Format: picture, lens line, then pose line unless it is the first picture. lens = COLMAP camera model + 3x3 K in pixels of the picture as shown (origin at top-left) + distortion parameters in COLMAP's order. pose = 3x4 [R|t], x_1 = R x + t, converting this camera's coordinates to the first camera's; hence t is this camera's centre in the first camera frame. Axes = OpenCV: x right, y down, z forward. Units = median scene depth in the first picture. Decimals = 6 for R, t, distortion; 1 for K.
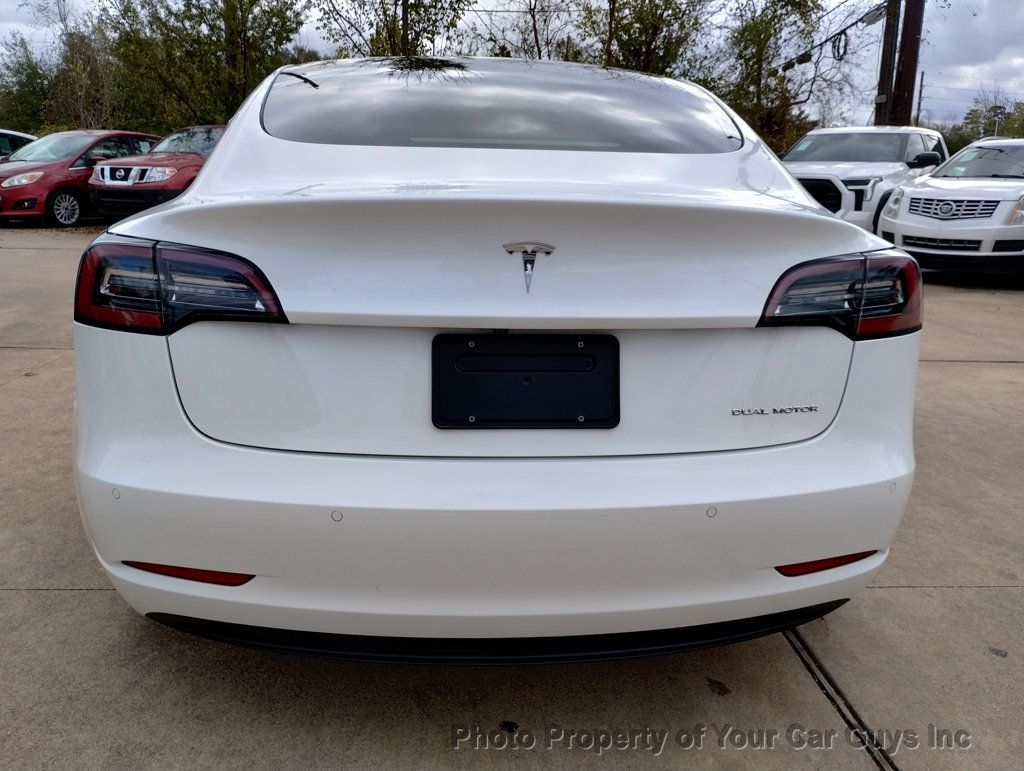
lens RADIAL K [[847.5, 0, 523.6], [0, 847.5, 385.8], [0, 0, 1]] dist [0.013007, -0.010429]
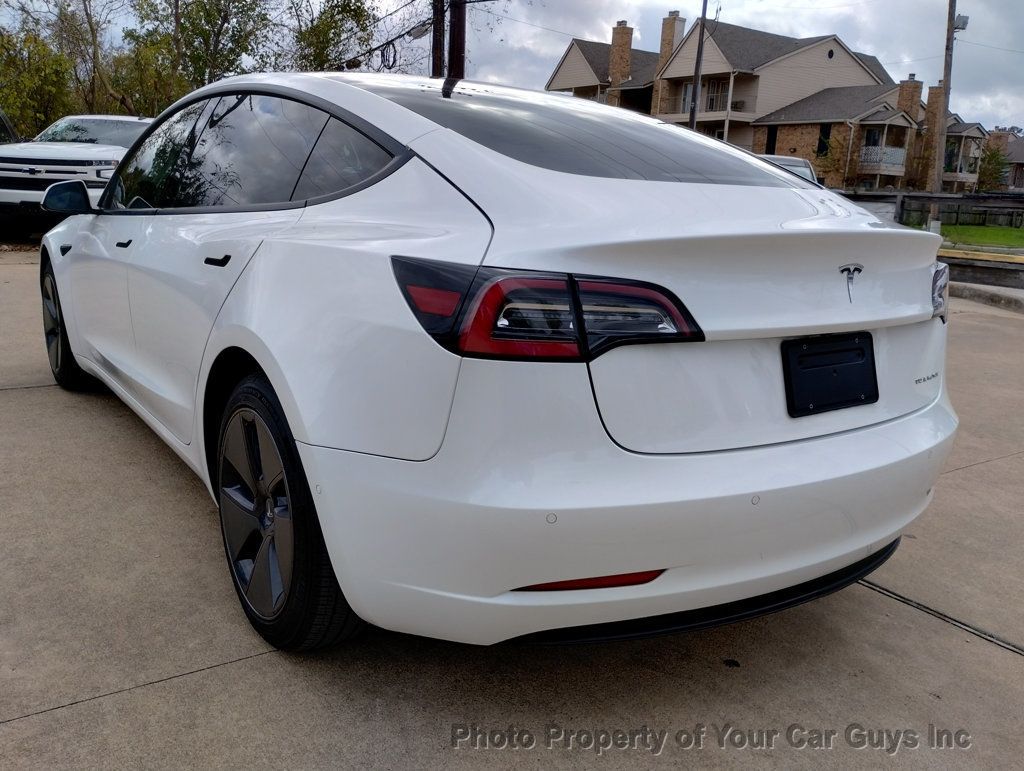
lens RADIAL K [[858.3, 0, 496.0], [0, 858.3, 403.5], [0, 0, 1]] dist [0.005694, -0.004686]
pose [[0.860444, -0.108163, 0.497932, -1.010104], [0.098060, 0.994094, 0.046489, -0.064989], [-0.500020, 0.008826, 0.865969, 0.128821]]
